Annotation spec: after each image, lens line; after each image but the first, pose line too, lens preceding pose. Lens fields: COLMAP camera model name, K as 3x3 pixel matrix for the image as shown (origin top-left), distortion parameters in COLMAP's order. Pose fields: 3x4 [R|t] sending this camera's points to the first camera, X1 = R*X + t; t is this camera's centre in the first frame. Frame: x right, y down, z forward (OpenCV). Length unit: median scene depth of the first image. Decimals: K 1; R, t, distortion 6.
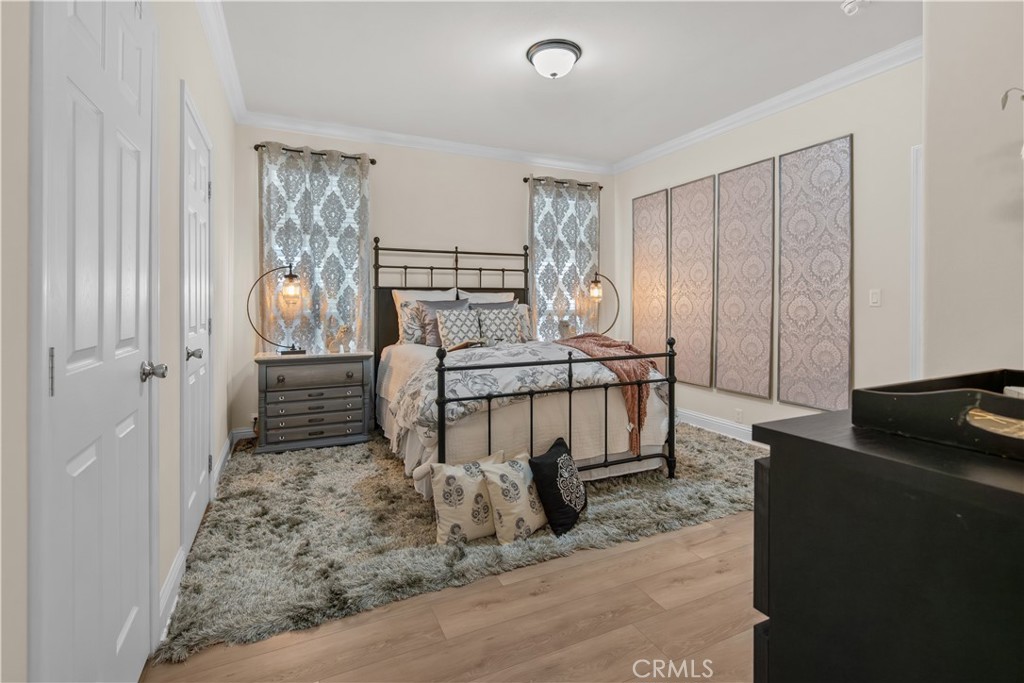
lens RADIAL K [[487.8, 0, 513.4], [0, 487.8, 298.2], [0, 0, 1]] dist [-0.001536, 0.000547]
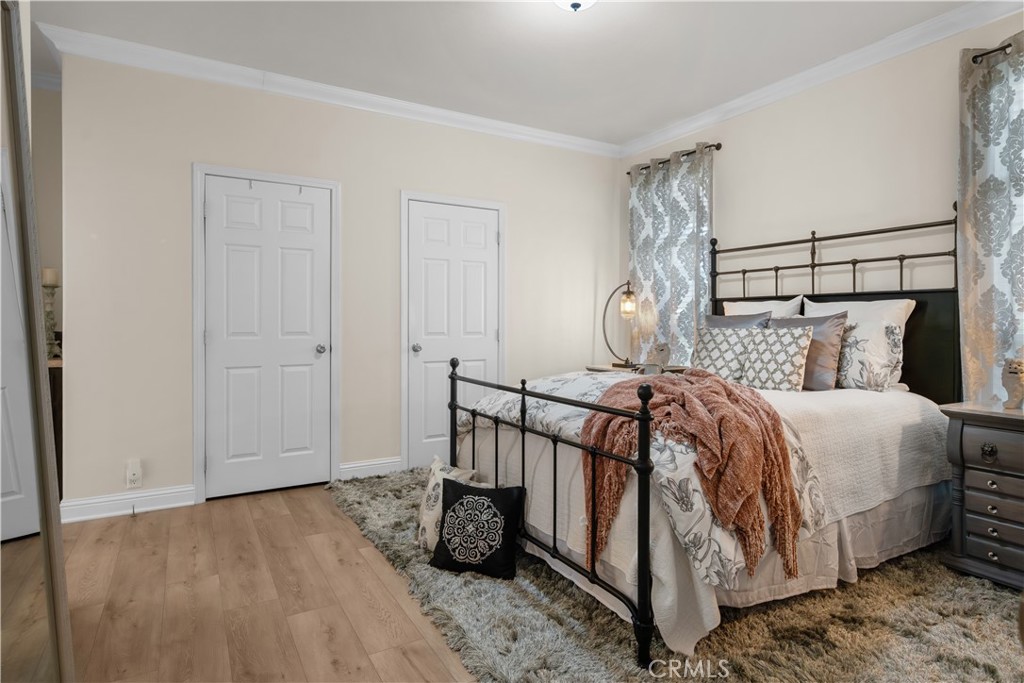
lens RADIAL K [[550.6, 0, 488.0], [0, 550.6, 316.9], [0, 0, 1]] dist [0.011528, -0.000621]
pose [[0.067412, -0.003166, -0.997720, 0.642558], [0.005293, 0.999982, -0.002815, 0.007954], [0.997711, -0.005091, 0.067427, 0.576498]]
